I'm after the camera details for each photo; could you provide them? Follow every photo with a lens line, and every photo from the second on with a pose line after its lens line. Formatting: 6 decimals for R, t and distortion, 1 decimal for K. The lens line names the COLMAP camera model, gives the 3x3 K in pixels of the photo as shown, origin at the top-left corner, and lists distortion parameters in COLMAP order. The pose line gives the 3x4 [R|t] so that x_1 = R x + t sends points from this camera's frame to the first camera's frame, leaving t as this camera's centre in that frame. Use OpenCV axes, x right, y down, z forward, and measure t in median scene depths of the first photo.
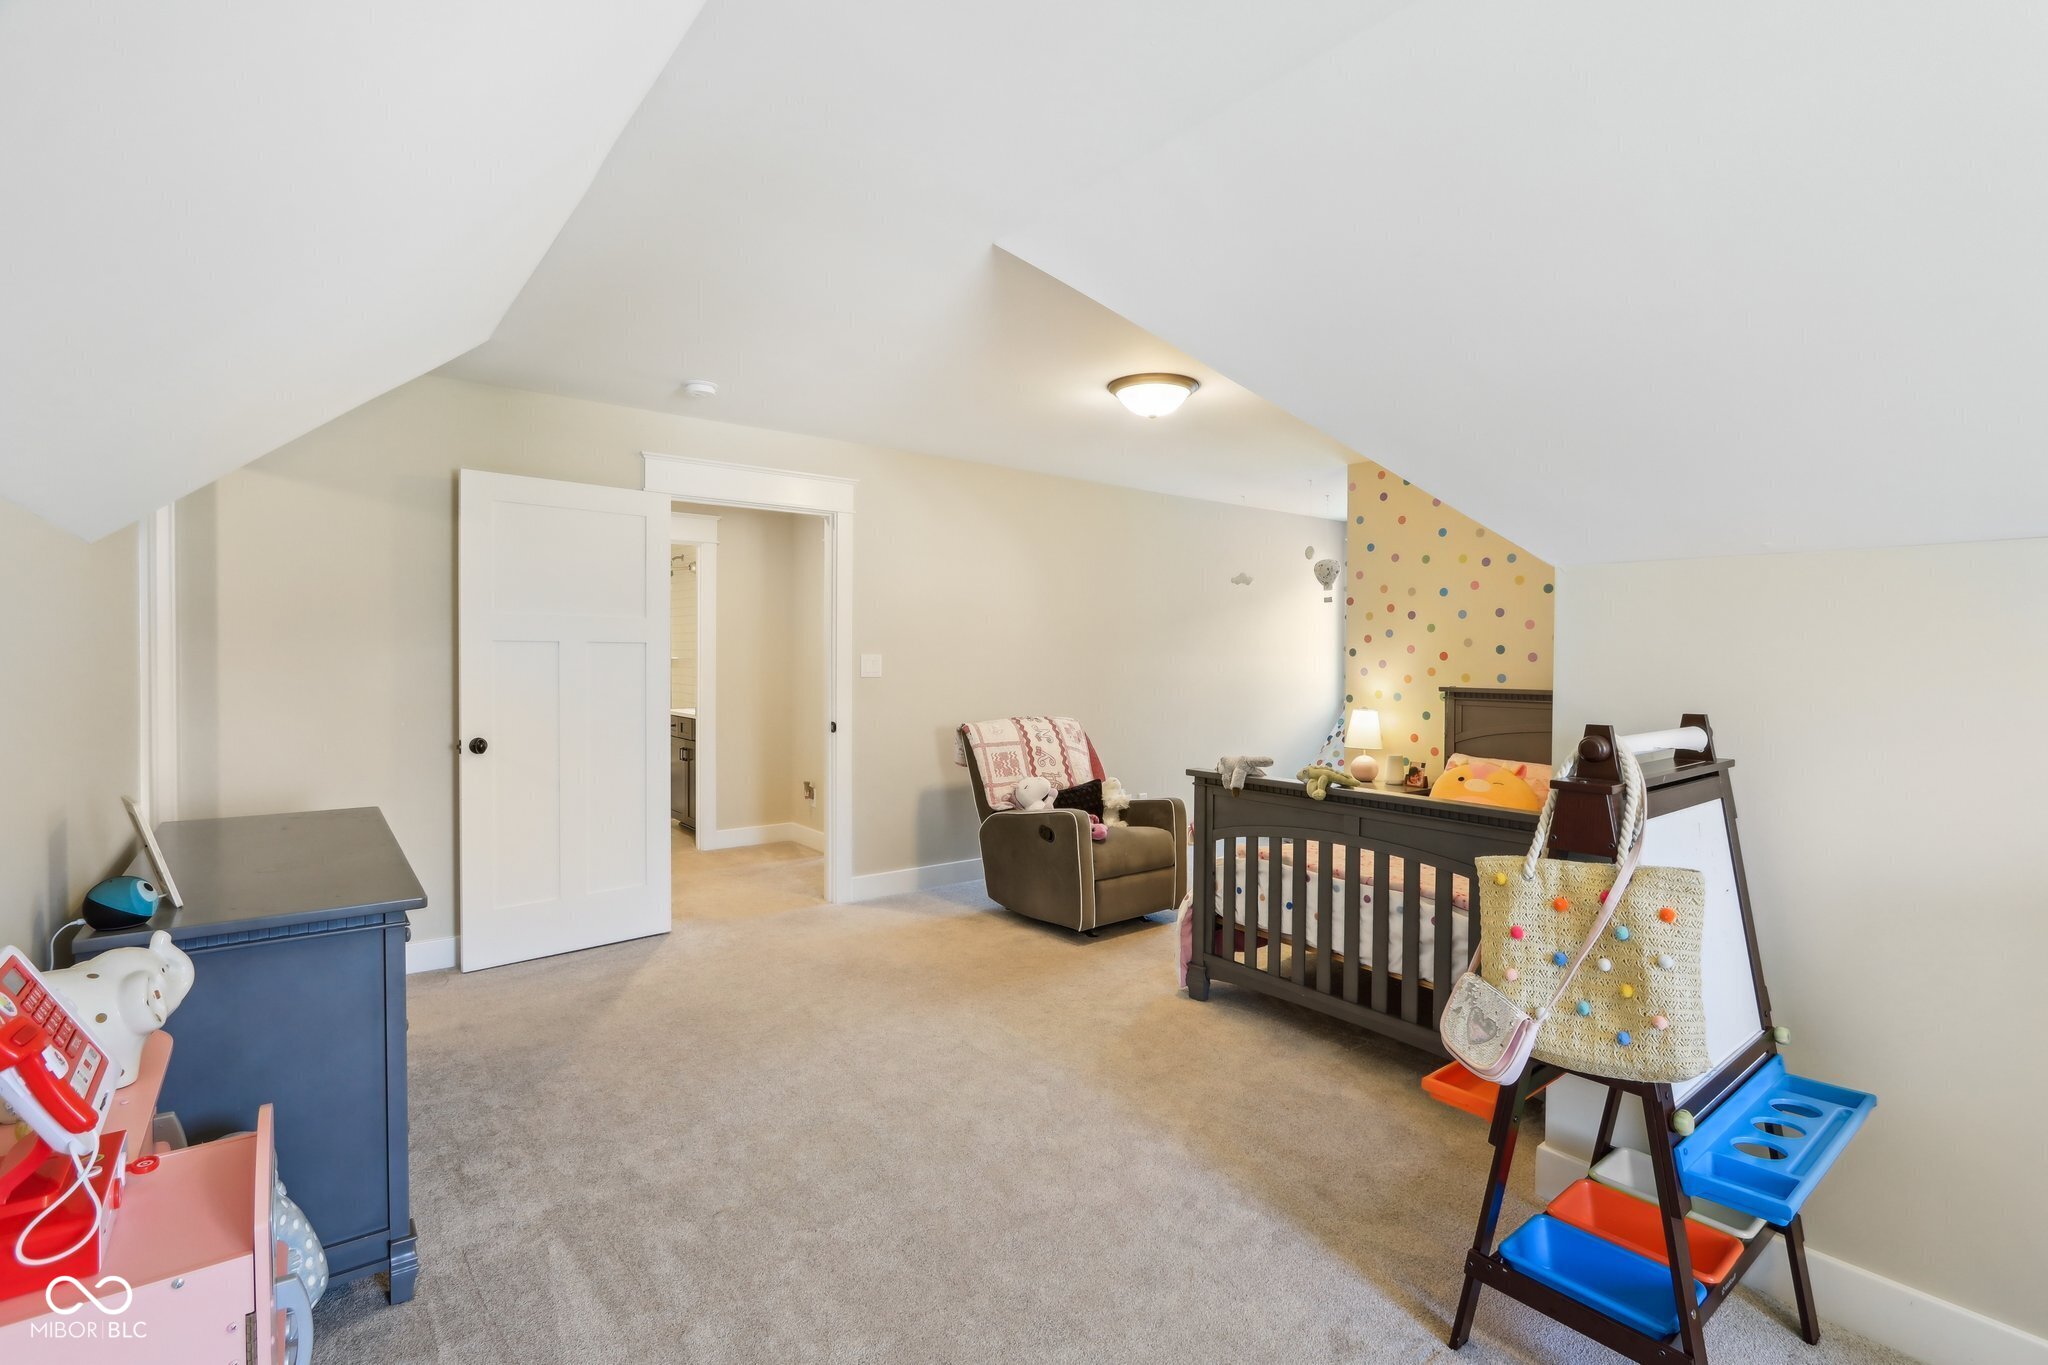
lens RADIAL K [[951.8, 0, 1032.8], [0, 951.8, 671.2], [0, 0, 1]] dist [-0.000406, -0.000080]
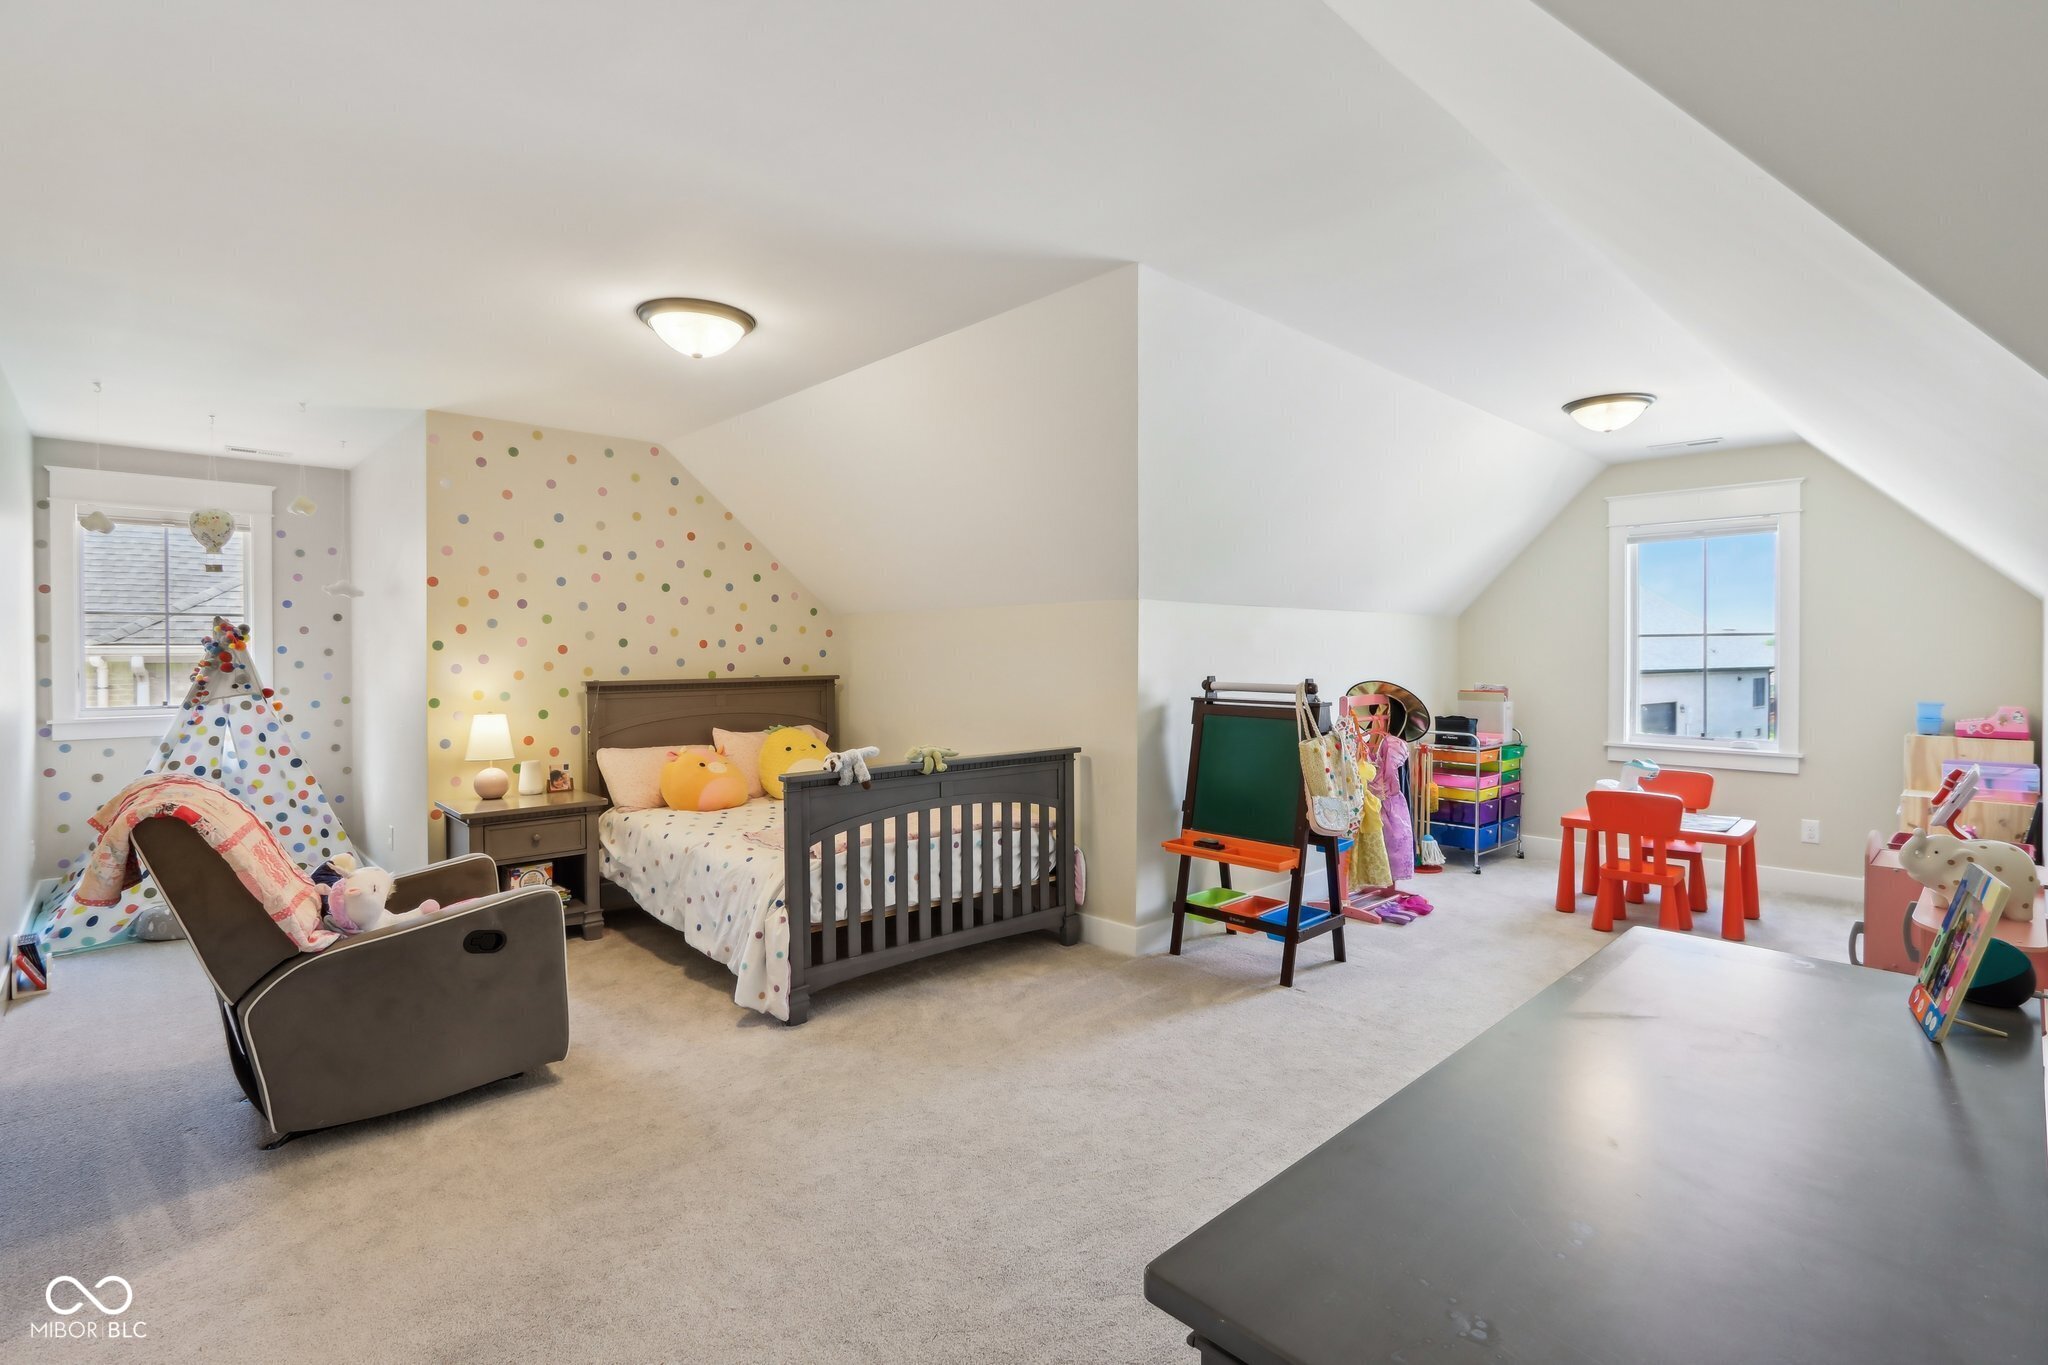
lens RADIAL K [[951.8, 0, 1032.8], [0, 951.8, 671.2], [0, 0, 1]] dist [-0.000406, -0.000080]
pose [[-0.072990, -0.029199, 0.996905, -0.562091], [0.017762, 0.999375, 0.030572, -0.015343], [-0.997174, 0.019939, -0.072426, 0.622447]]
